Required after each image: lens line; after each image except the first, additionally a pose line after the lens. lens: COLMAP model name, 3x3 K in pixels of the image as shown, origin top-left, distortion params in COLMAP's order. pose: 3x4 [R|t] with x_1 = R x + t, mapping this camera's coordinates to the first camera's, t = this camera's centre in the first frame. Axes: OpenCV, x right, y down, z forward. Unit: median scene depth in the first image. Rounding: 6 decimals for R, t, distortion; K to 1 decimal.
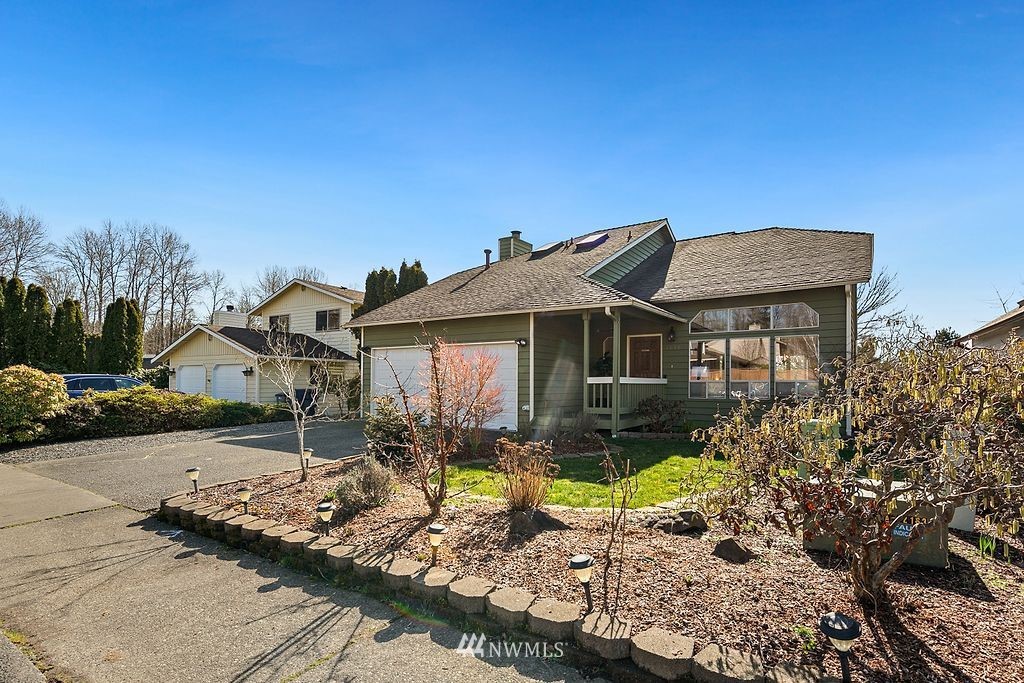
lens RADIAL K [[493.6, 0, 516.8], [0, 493.6, 378.6], [0, 0, 1]] dist [0.001719, -0.003024]
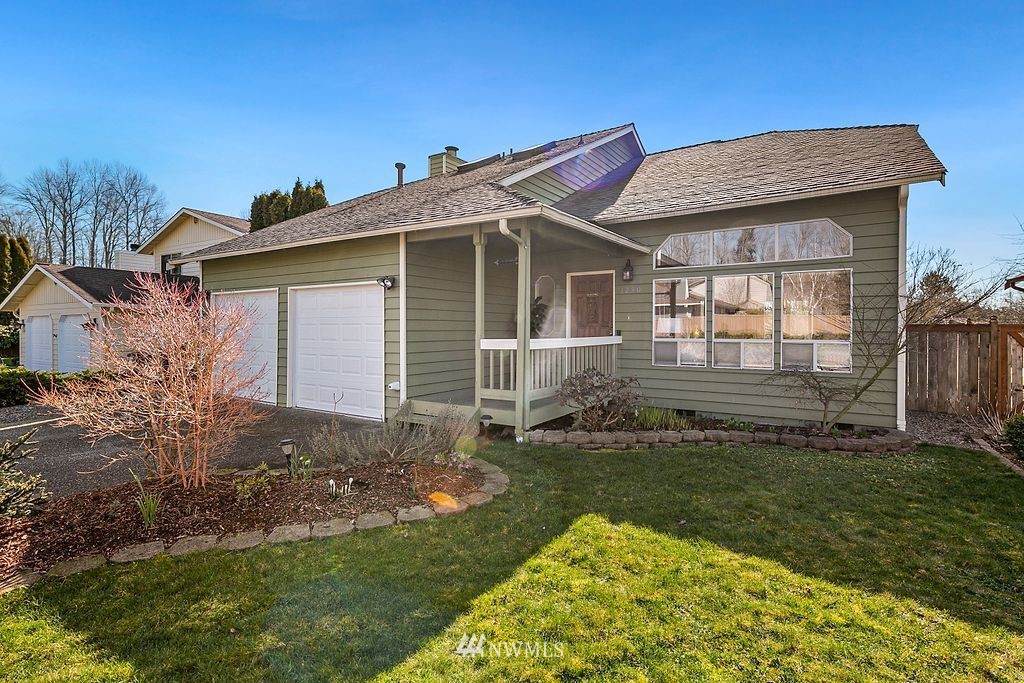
lens RADIAL K [[493.6, 0, 512.0], [0, 493.6, 335.1], [0, 0, 1]] dist [0.001719, -0.003024]
pose [[0.999820, -0.006235, 0.017911, 0.137495], [0.005795, 0.999682, 0.024531, -0.017962], [-0.018058, -0.024423, 0.999539, 0.312789]]
